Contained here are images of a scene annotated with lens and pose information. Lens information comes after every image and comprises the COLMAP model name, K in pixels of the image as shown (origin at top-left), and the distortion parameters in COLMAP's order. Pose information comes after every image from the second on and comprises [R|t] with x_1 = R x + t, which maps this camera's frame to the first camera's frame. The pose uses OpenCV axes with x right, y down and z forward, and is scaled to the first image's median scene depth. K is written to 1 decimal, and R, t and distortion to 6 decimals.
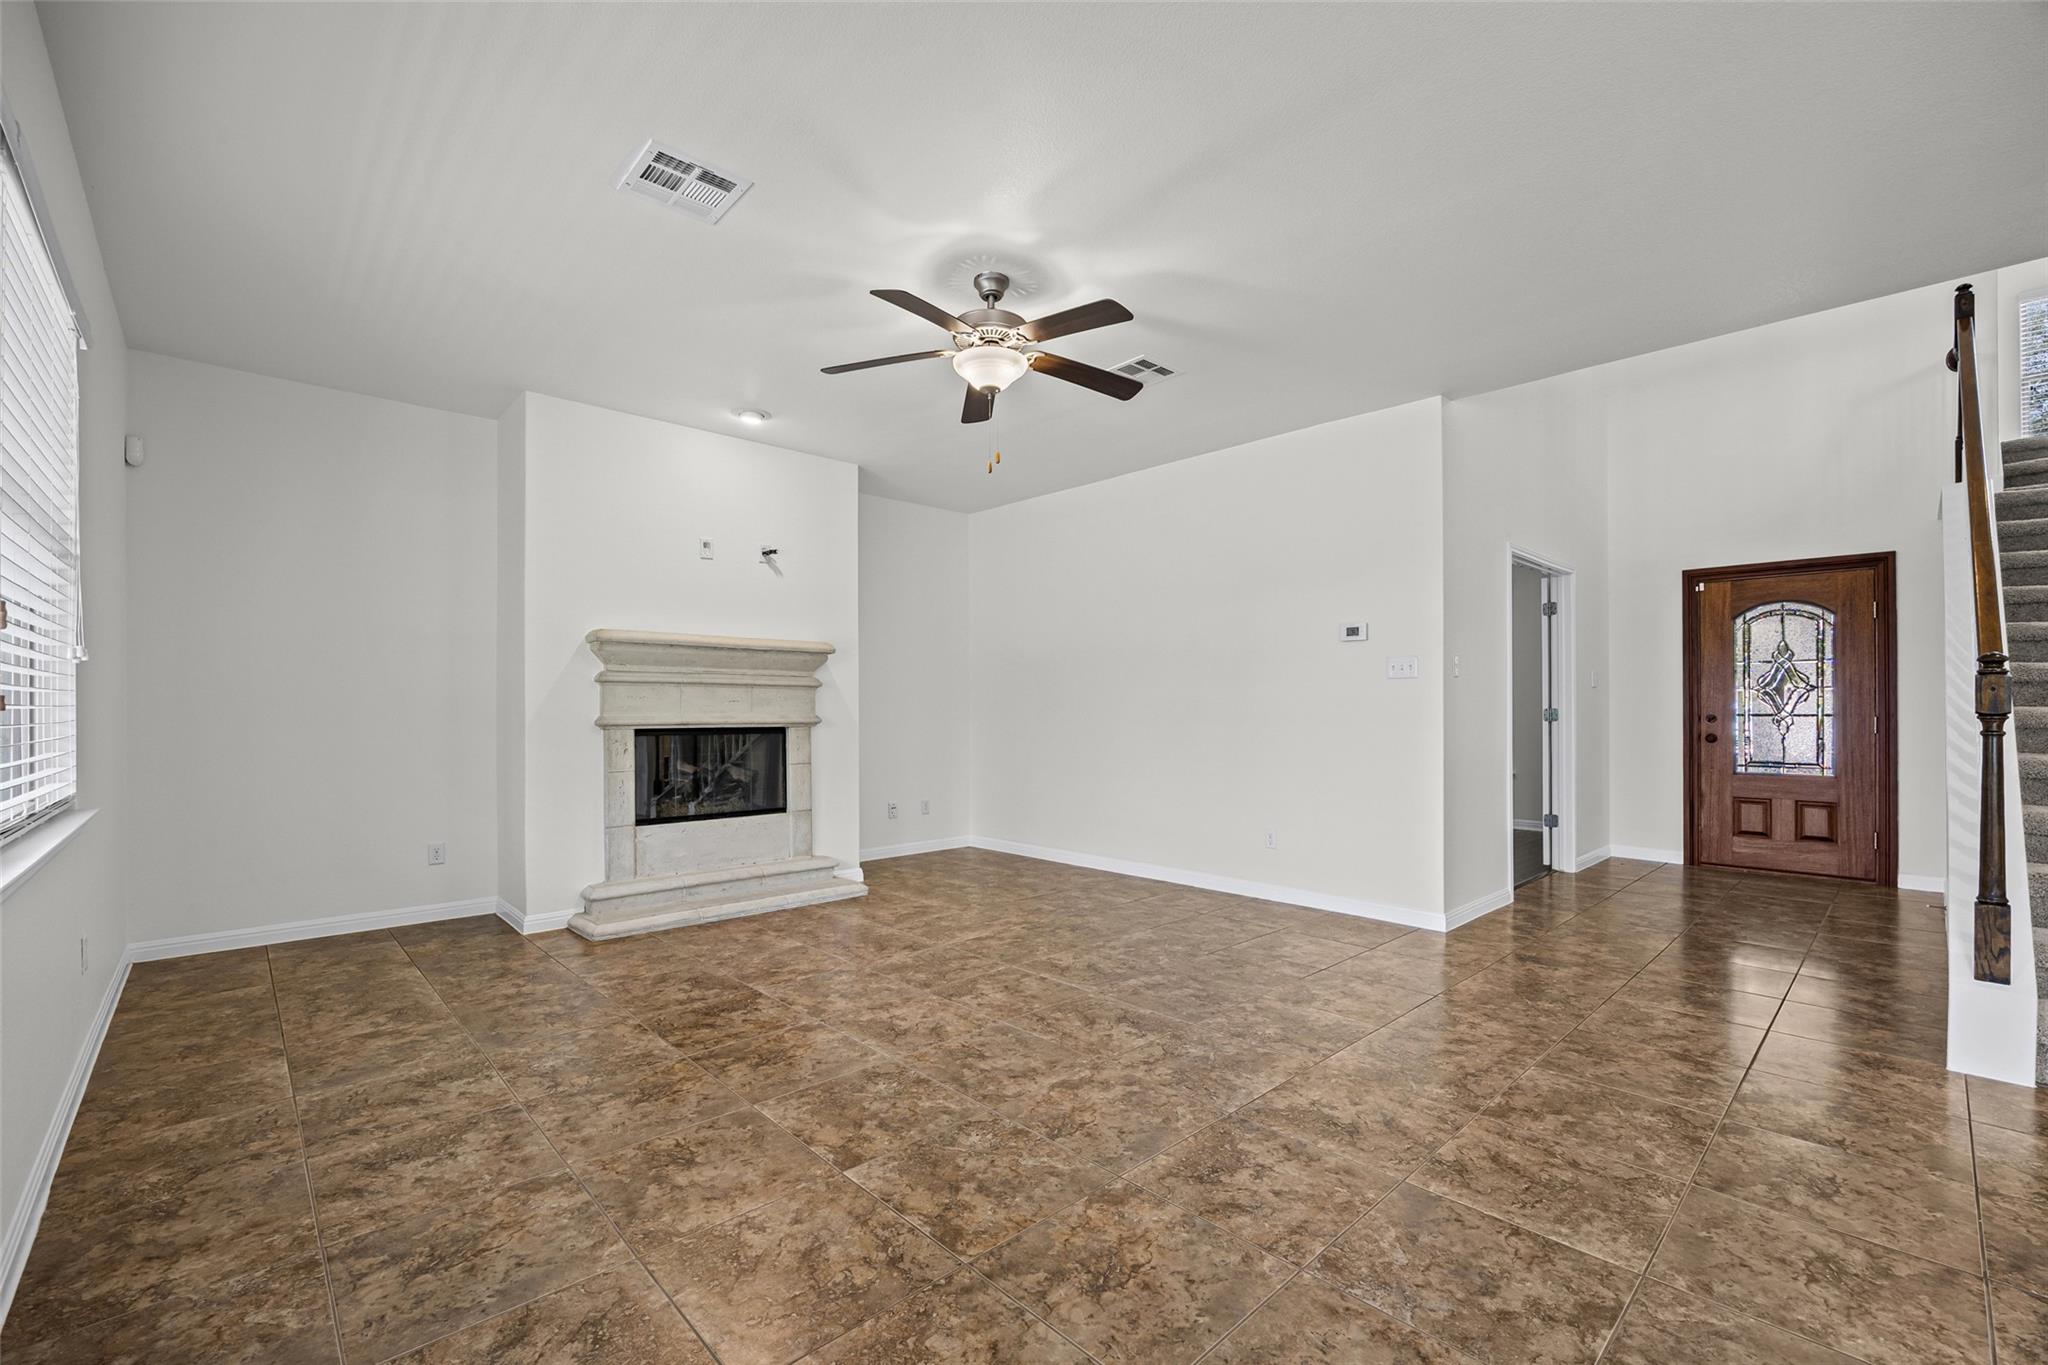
lens RADIAL K [[851.7, 0, 1024.8], [0, 851.7, 695.3], [0, 0, 1]] dist [0.000187, 0.000007]
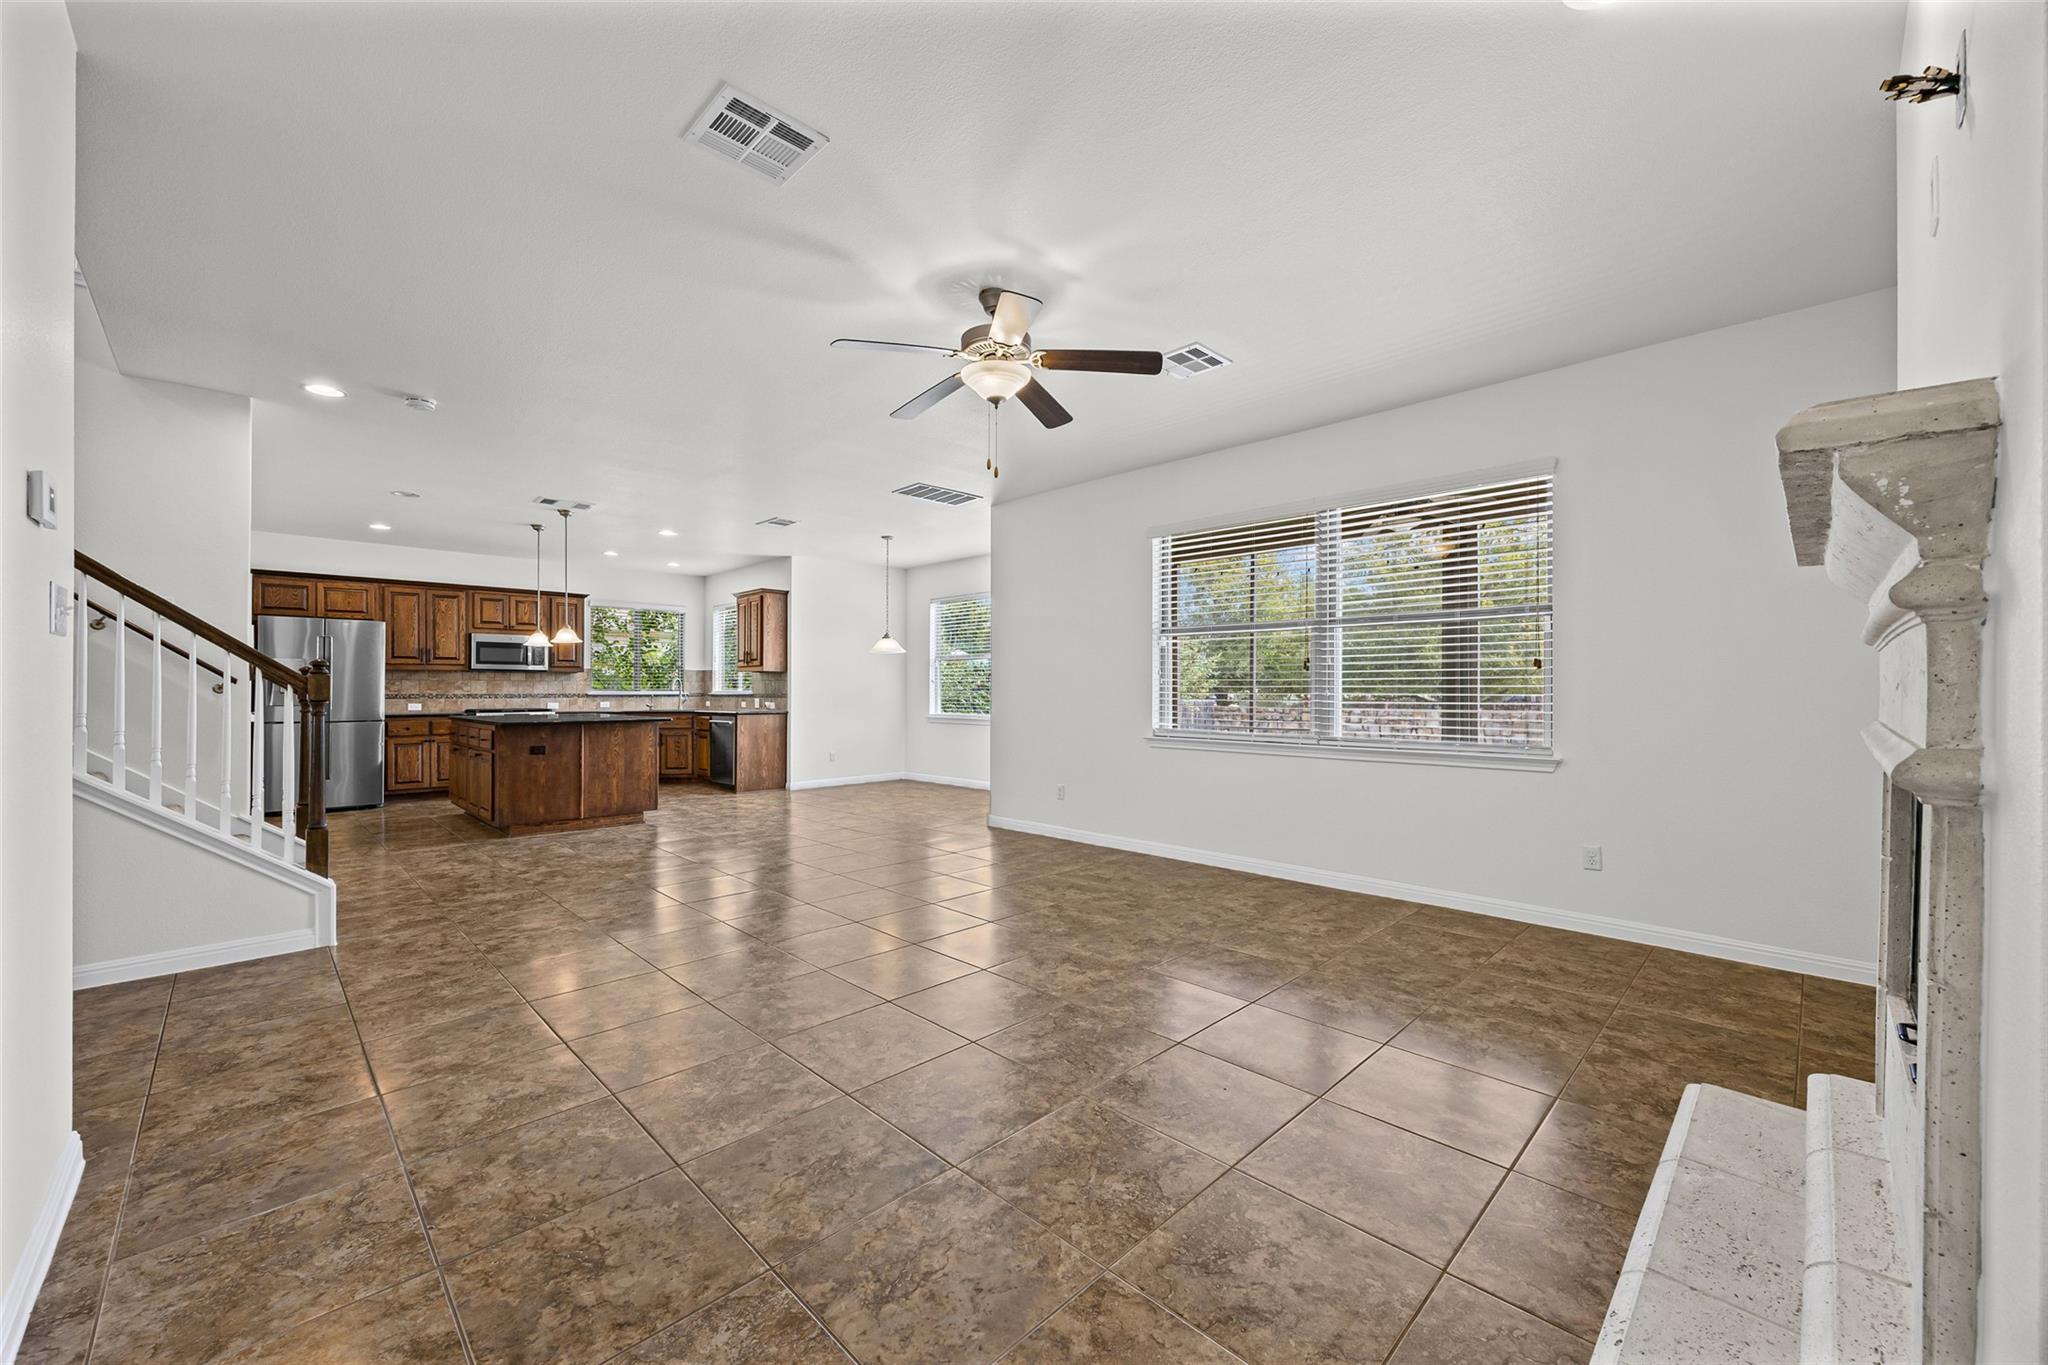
lens RADIAL K [[792.6, 0, 1023.3], [0, 792.6, 696.8], [0, 0, 1]] dist [-0.000298, -0.000008]
pose [[-0.999672, 0.002381, -0.025485, -0.055809], [0.002529, 0.999980, -0.005792, 0.022227], [0.025470, -0.005855, -0.999658, 2.217174]]
